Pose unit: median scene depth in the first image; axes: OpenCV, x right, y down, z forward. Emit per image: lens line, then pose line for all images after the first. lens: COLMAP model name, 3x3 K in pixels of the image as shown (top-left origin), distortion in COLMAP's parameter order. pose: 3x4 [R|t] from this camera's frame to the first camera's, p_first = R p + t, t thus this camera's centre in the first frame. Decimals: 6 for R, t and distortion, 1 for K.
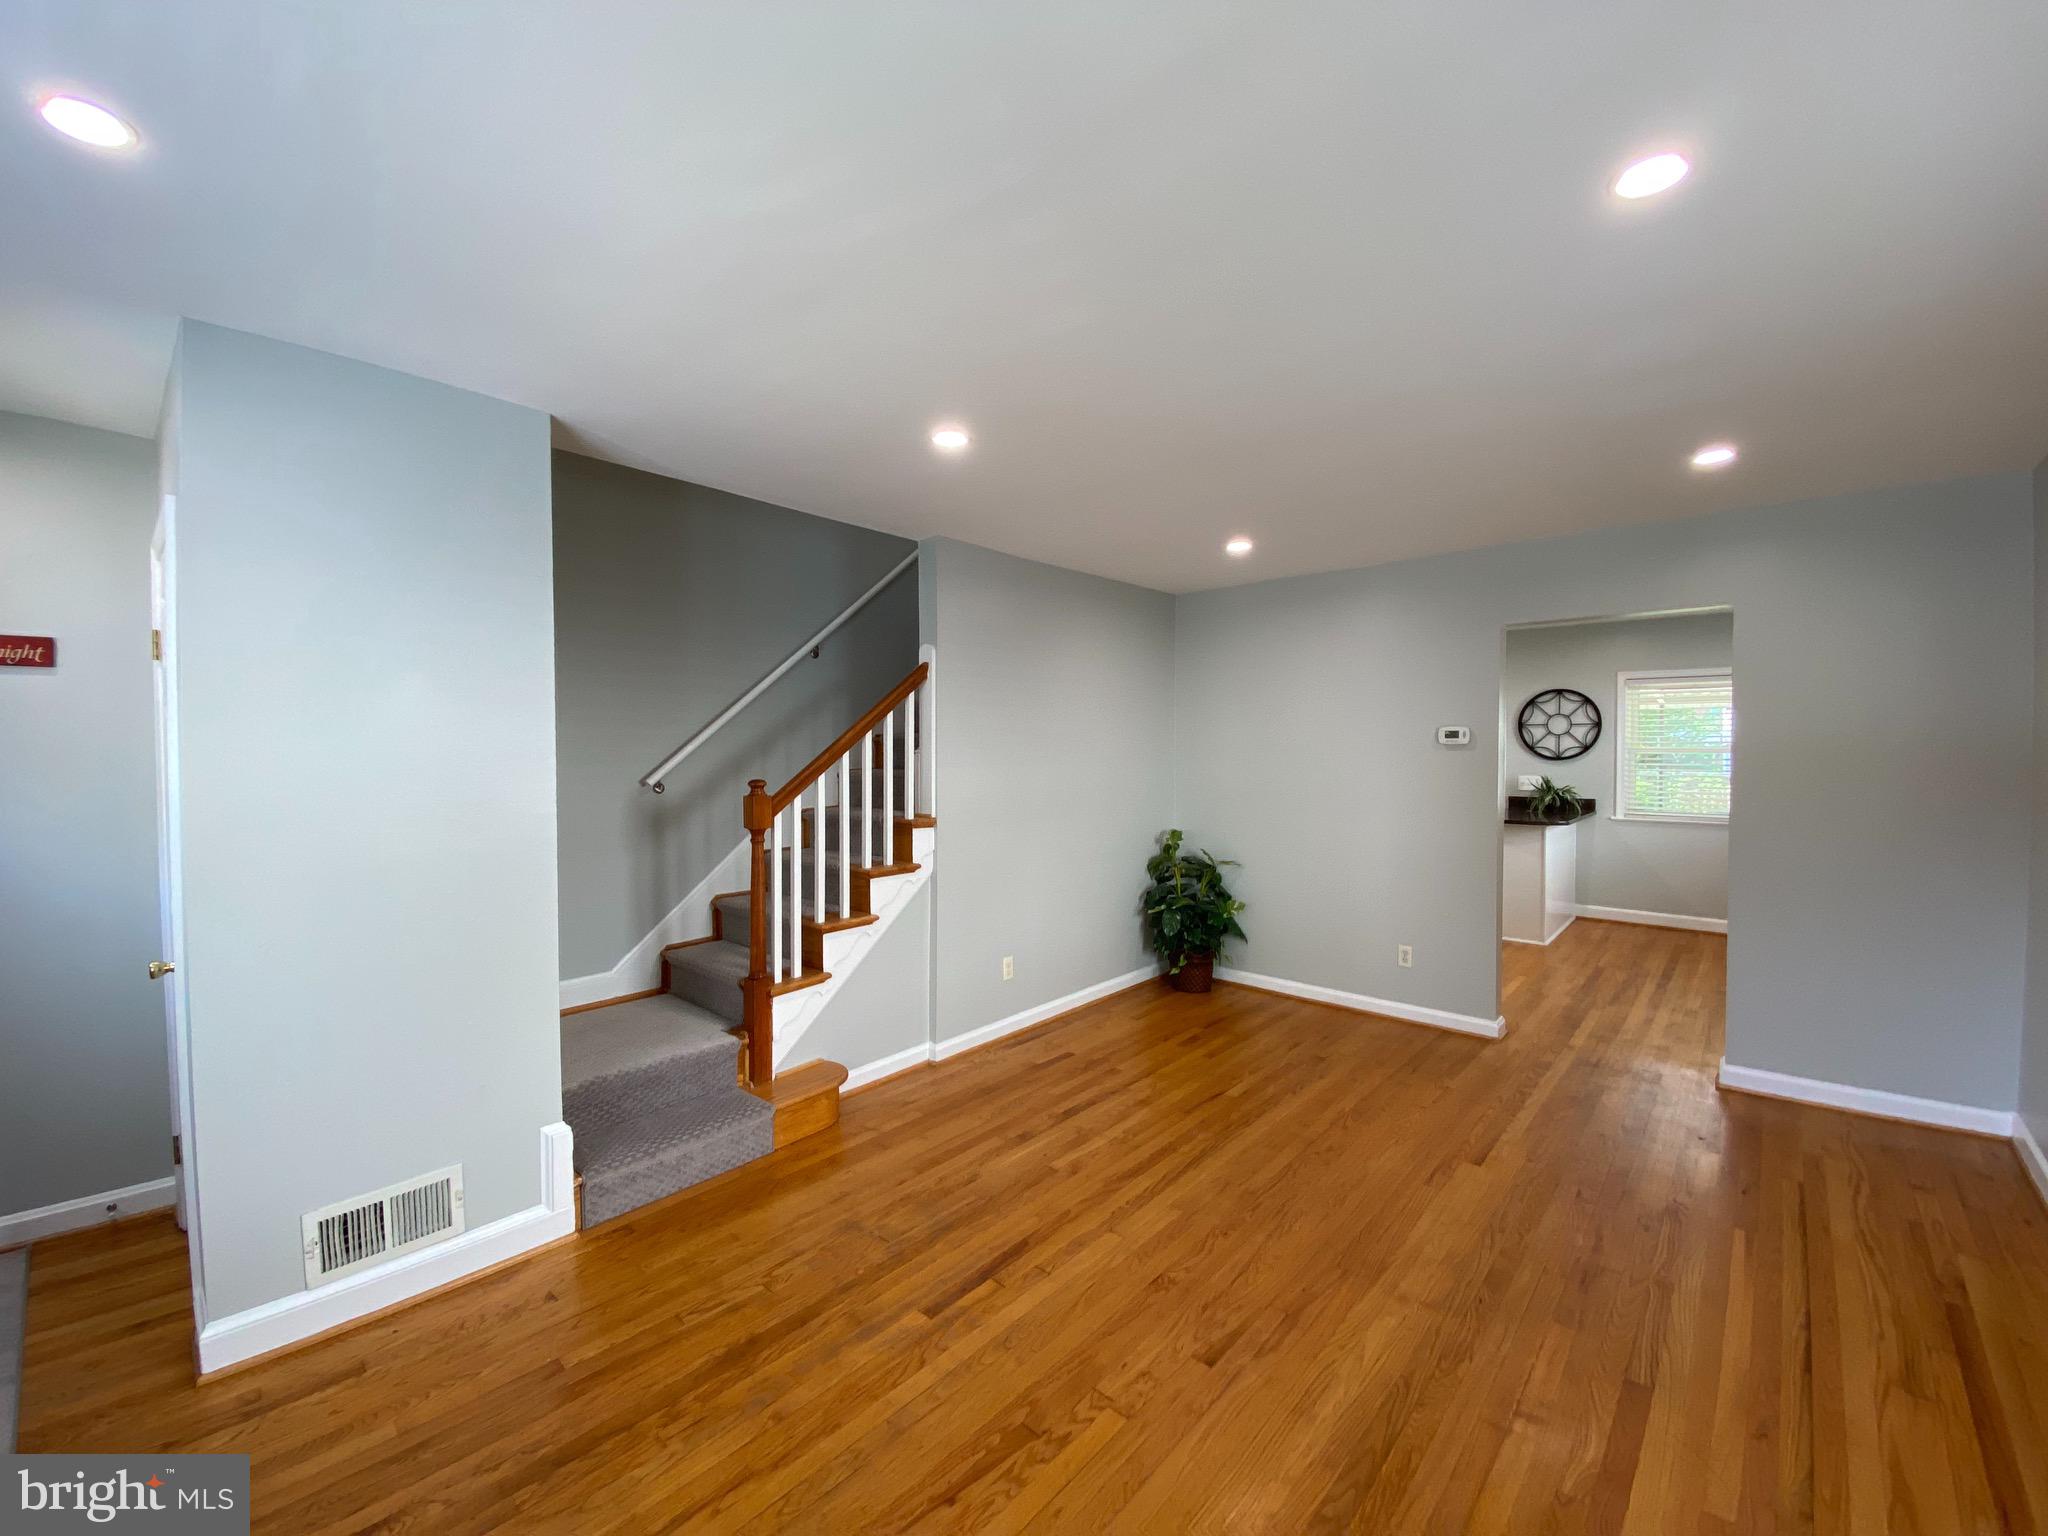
lens RADIAL K [[829.9, 0, 1024.5], [0, 829.9, 756.8], [0, 0, 1]] dist [0.006446, -0.014578]
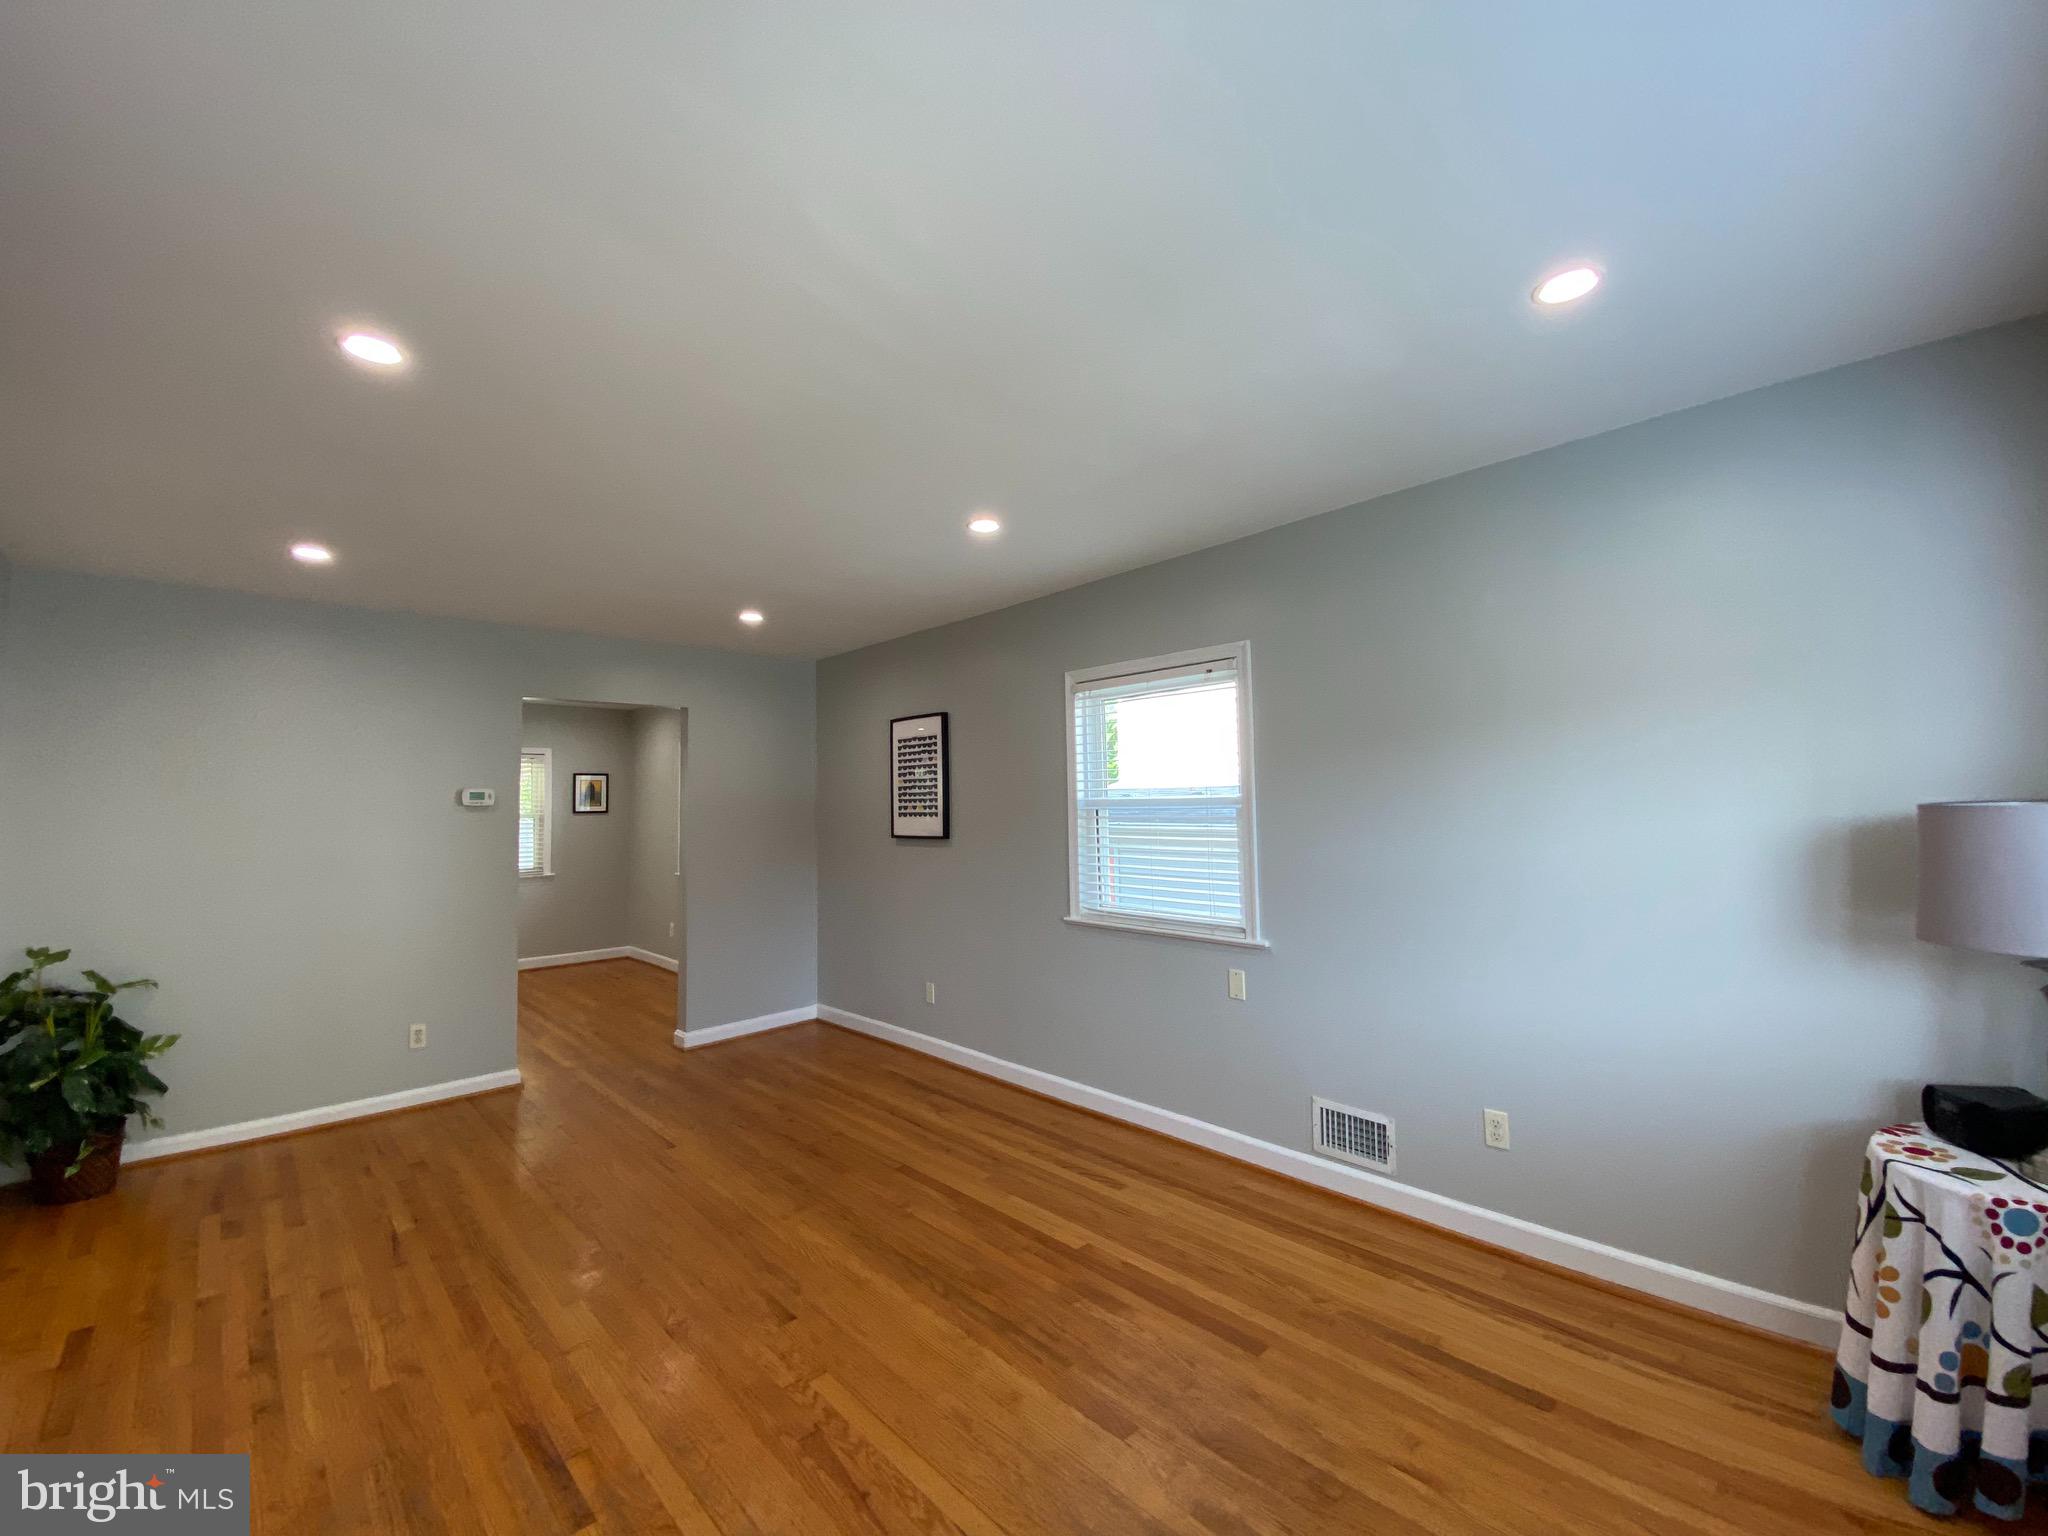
lens RADIAL K [[829.9, 0, 1034.1], [0, 829.9, 760.7], [0, 0, 1]] dist [0.006446, -0.014578]
pose [[0.064877, 0.053556, 0.996455, -0.562668], [0.037033, 0.997742, -0.056036, 0.015830], [-0.997206, 0.040537, 0.062747, 0.325211]]
